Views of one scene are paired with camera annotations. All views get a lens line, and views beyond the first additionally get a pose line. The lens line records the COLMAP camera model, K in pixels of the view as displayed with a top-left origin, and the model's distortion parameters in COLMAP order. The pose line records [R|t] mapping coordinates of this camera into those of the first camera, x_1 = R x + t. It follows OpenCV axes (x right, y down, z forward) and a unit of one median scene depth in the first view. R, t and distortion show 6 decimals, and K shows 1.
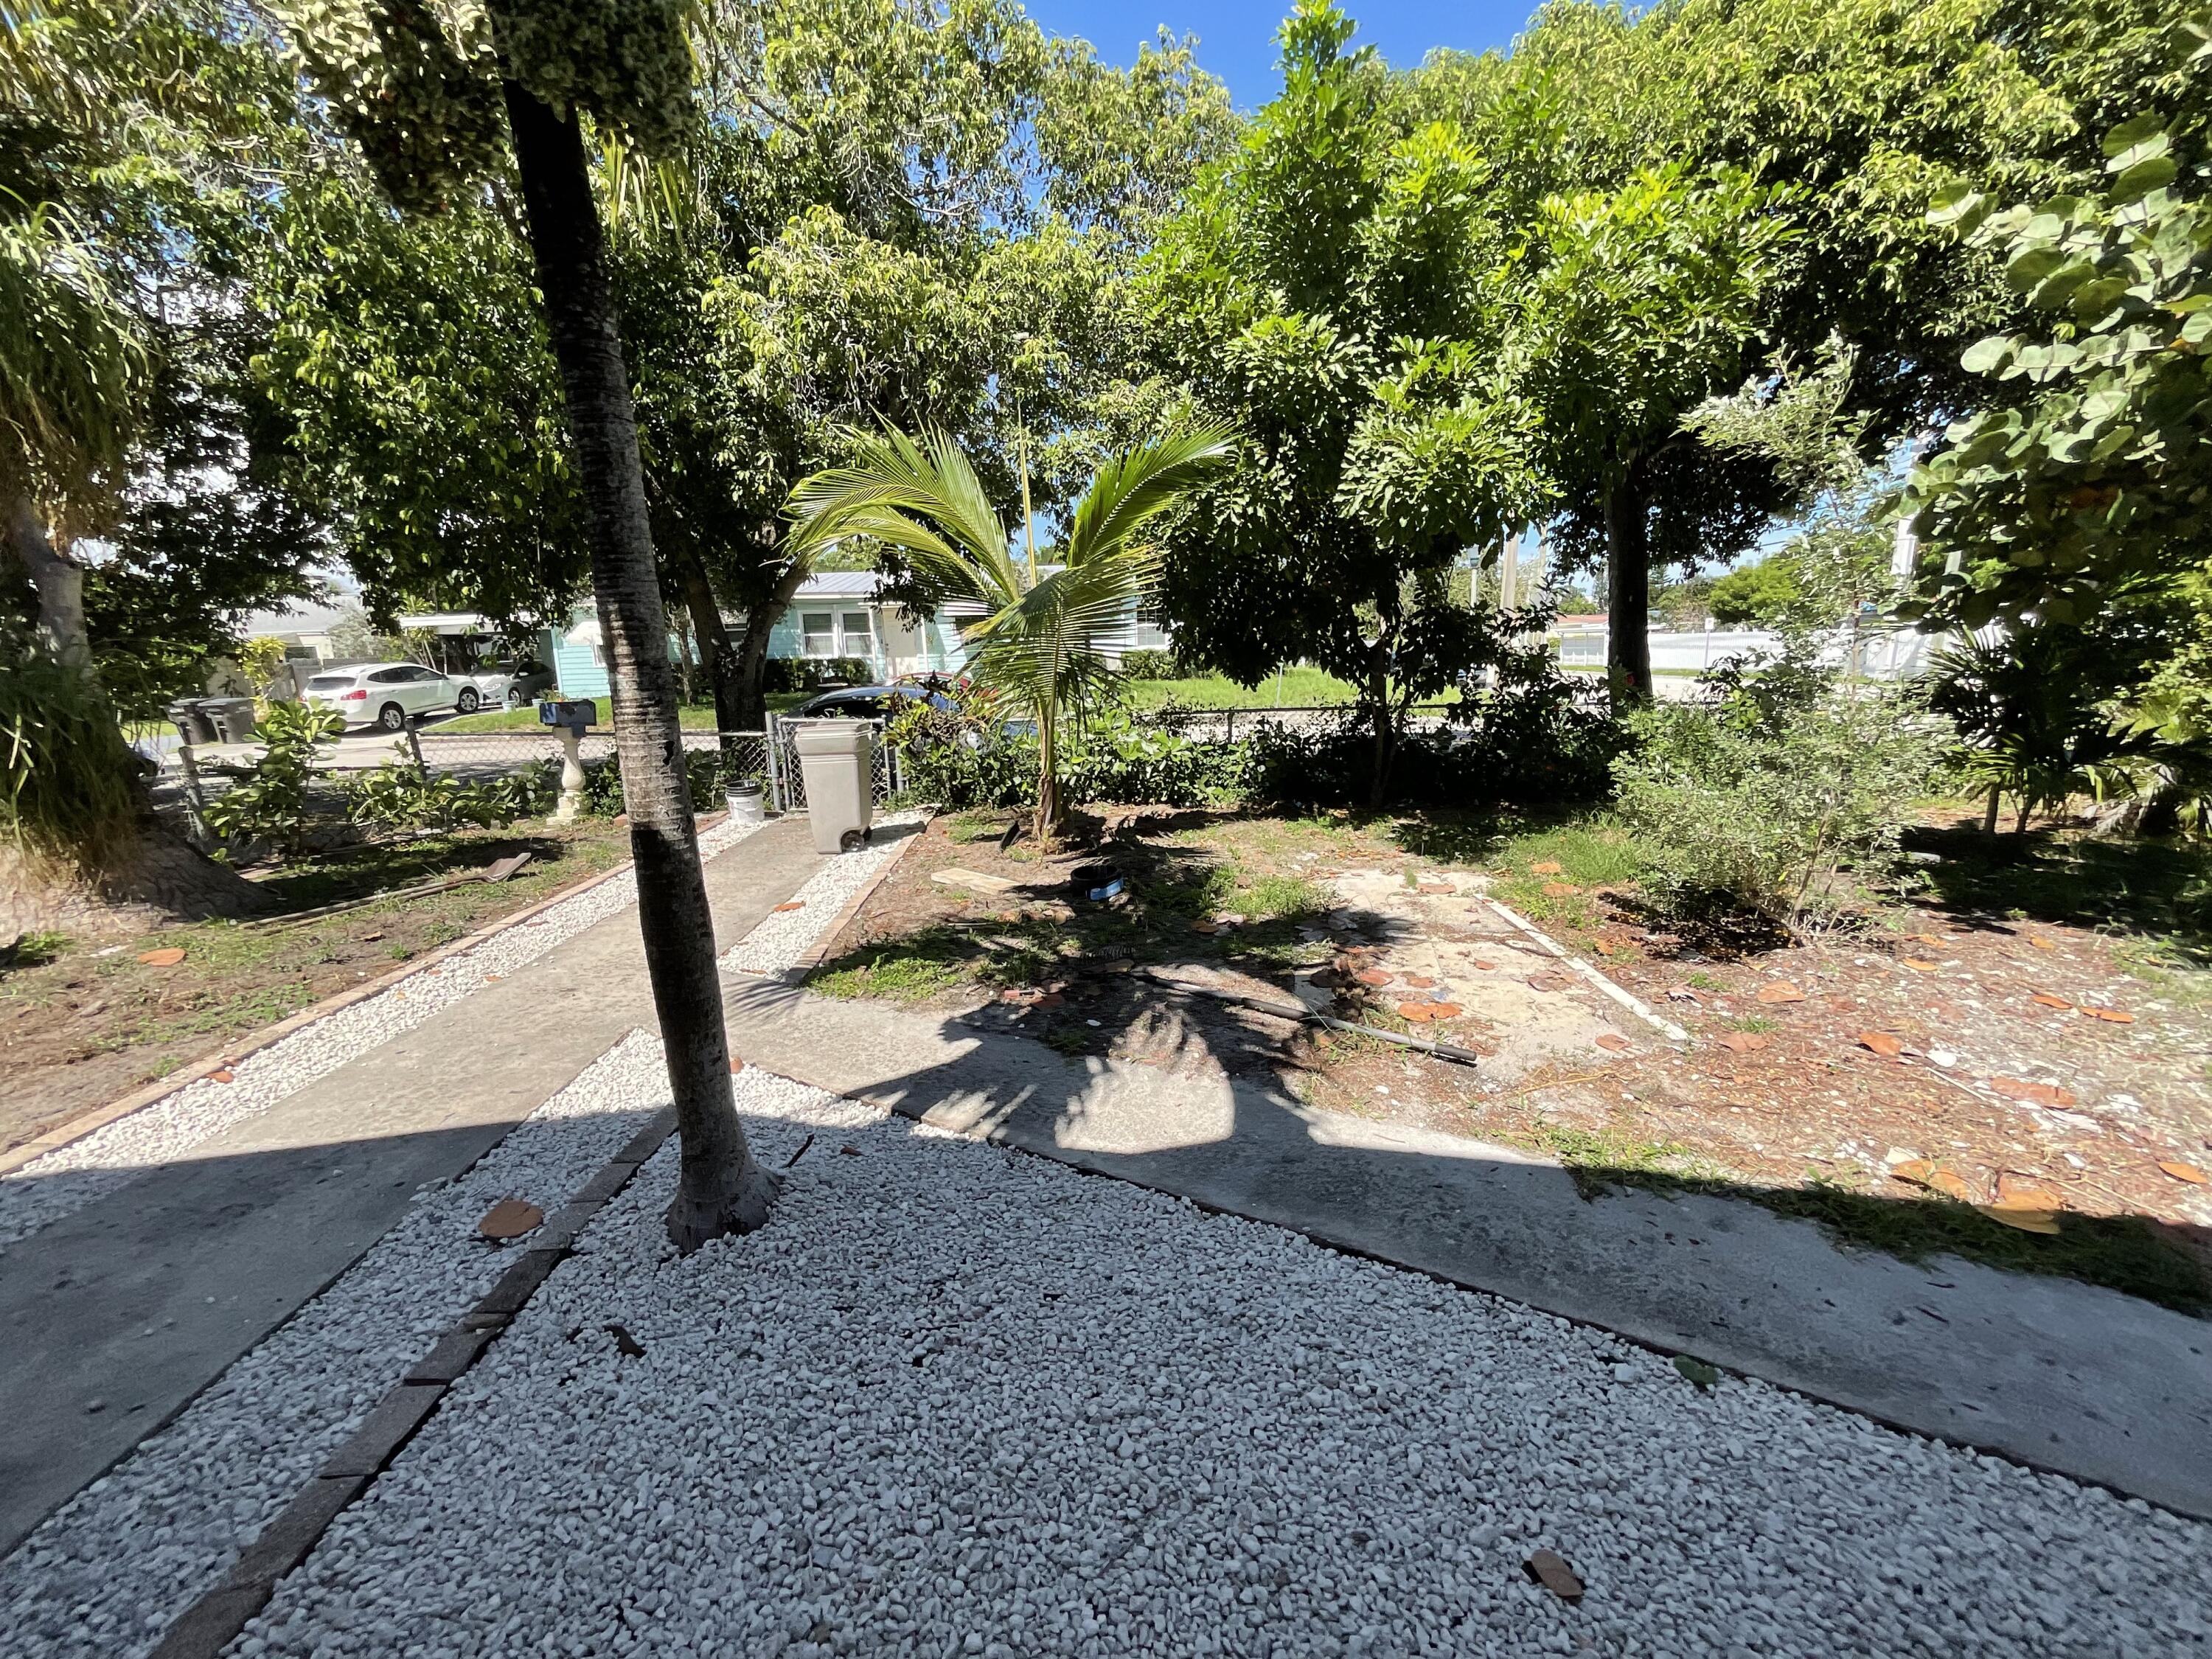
lens RADIAL K [[893.2, 0, 1105.1], [0, 893.2, 837.7], [0, 0, 1]] dist [0.001601, -0.000942]
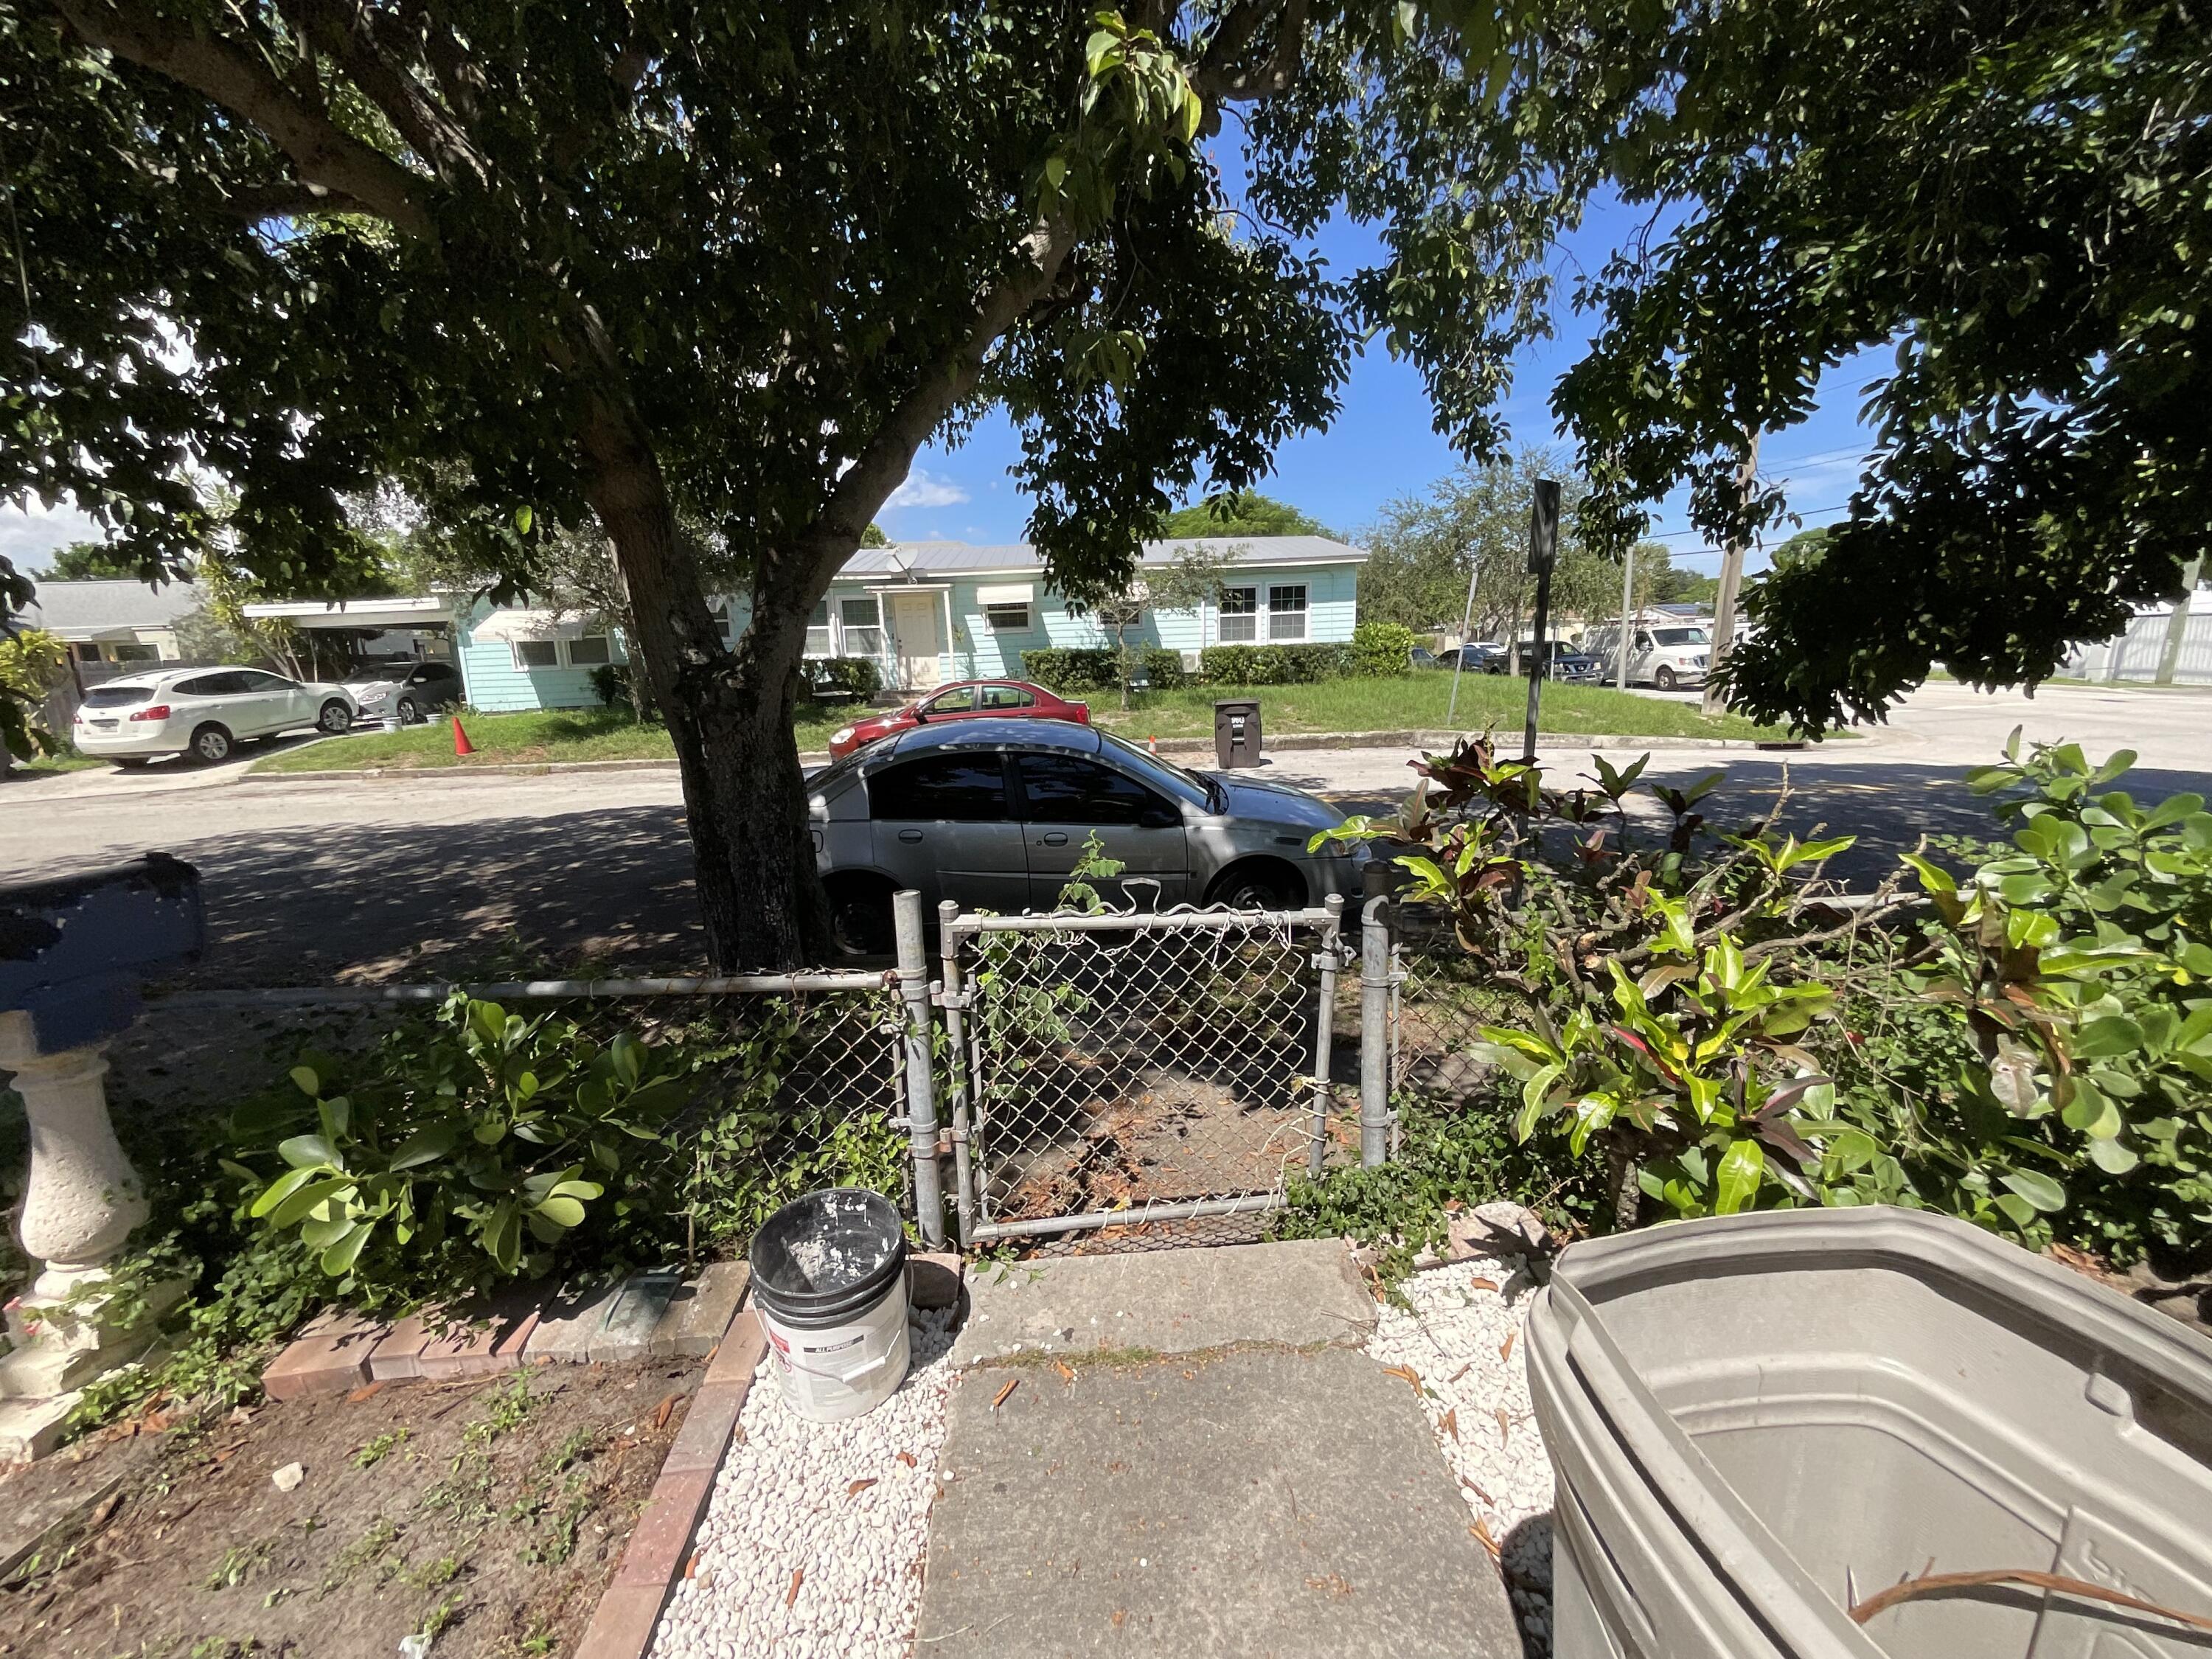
lens RADIAL K [[893.2, 0, 1106.0], [0, 893.2, 820.8], [0, 0, 1]] dist [0.001601, -0.000942]
pose [[0.999142, -0.009343, 0.040340, -0.116858], [0.009922, 0.999850, -0.014178, -0.056121], [-0.040202, 0.014566, 0.999085, 0.261957]]
